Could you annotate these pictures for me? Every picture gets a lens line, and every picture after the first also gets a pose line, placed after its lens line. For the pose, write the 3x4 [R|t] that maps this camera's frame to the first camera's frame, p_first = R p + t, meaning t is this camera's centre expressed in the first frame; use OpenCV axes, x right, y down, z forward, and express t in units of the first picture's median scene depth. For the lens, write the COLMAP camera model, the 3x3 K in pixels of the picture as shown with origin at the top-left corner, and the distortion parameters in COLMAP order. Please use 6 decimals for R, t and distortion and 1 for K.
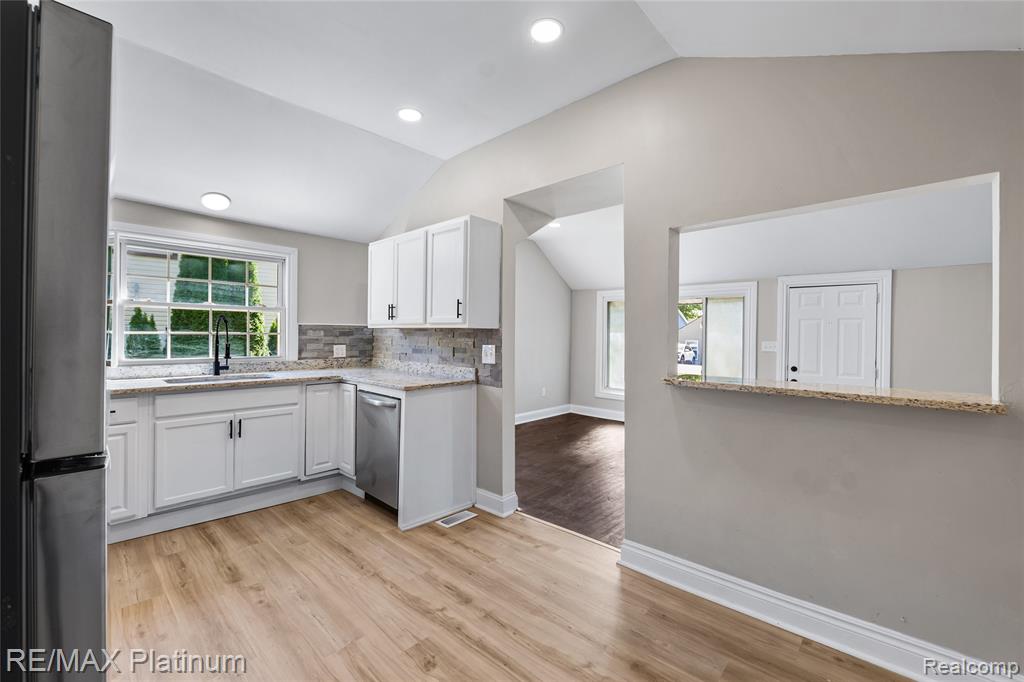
lens RADIAL K [[430.7, 0, 507.8], [0, 430.7, 338.1], [0, 0, 1]] dist [-0.001824, -0.000150]
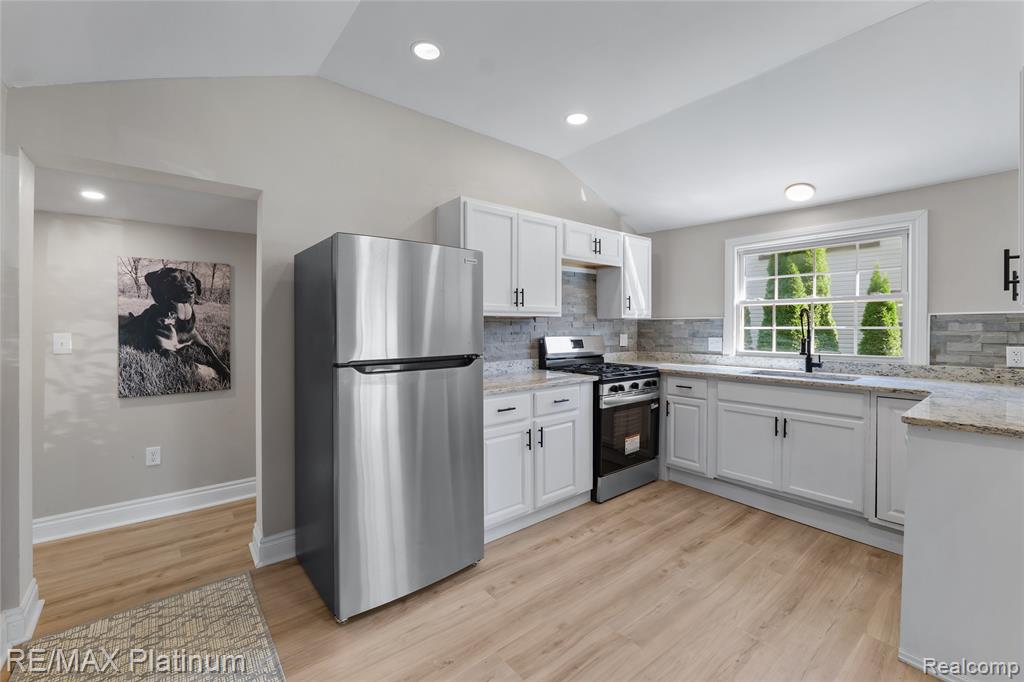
lens RADIAL K [[430.7, 0, 507.8], [0, 430.7, 338.1], [0, 0, 1]] dist [-0.001824, -0.000150]
pose [[-0.135801, 0.015150, -0.990620, 0.372704], [-0.009046, 0.999822, 0.016530, 0.001421], [0.990695, 0.011206, -0.135640, 0.492651]]
